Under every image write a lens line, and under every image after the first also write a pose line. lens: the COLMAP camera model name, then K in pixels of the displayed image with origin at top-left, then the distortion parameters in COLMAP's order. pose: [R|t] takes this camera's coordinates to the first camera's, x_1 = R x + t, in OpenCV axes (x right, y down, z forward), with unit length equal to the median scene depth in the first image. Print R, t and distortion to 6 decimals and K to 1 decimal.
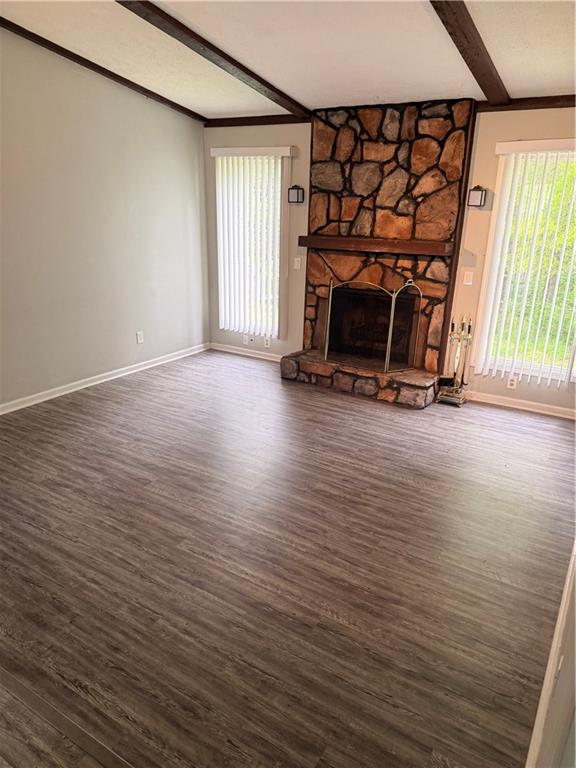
lens RADIAL K [[541.4, 0, 289.3], [0, 541.4, 389.9], [0, 0, 1]] dist [0.028055, -0.036649]
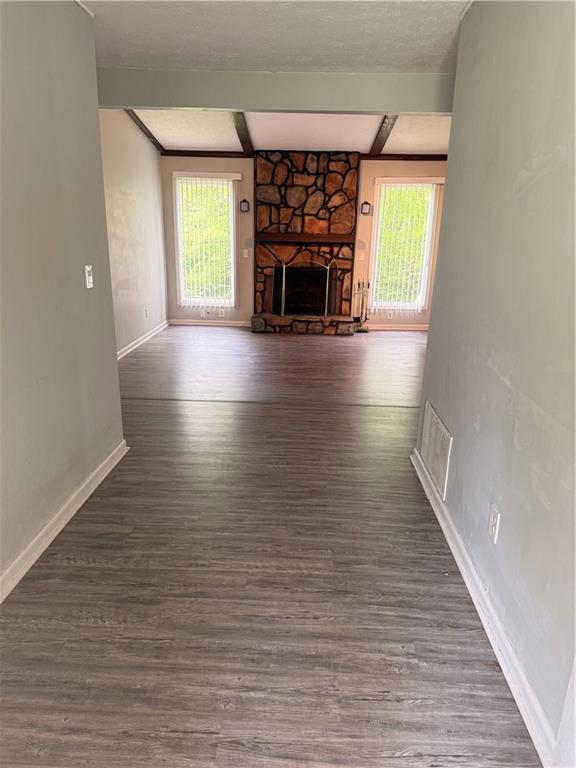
lens RADIAL K [[541.4, 0, 287.2], [0, 541.4, 402.1], [0, 0, 1]] dist [0.028055, -0.036649]
pose [[0.865516, -0.161574, 0.474106, -0.733795], [0.164250, 0.985758, 0.036093, 0.141418], [-0.473185, 0.046633, 0.879728, -0.353076]]
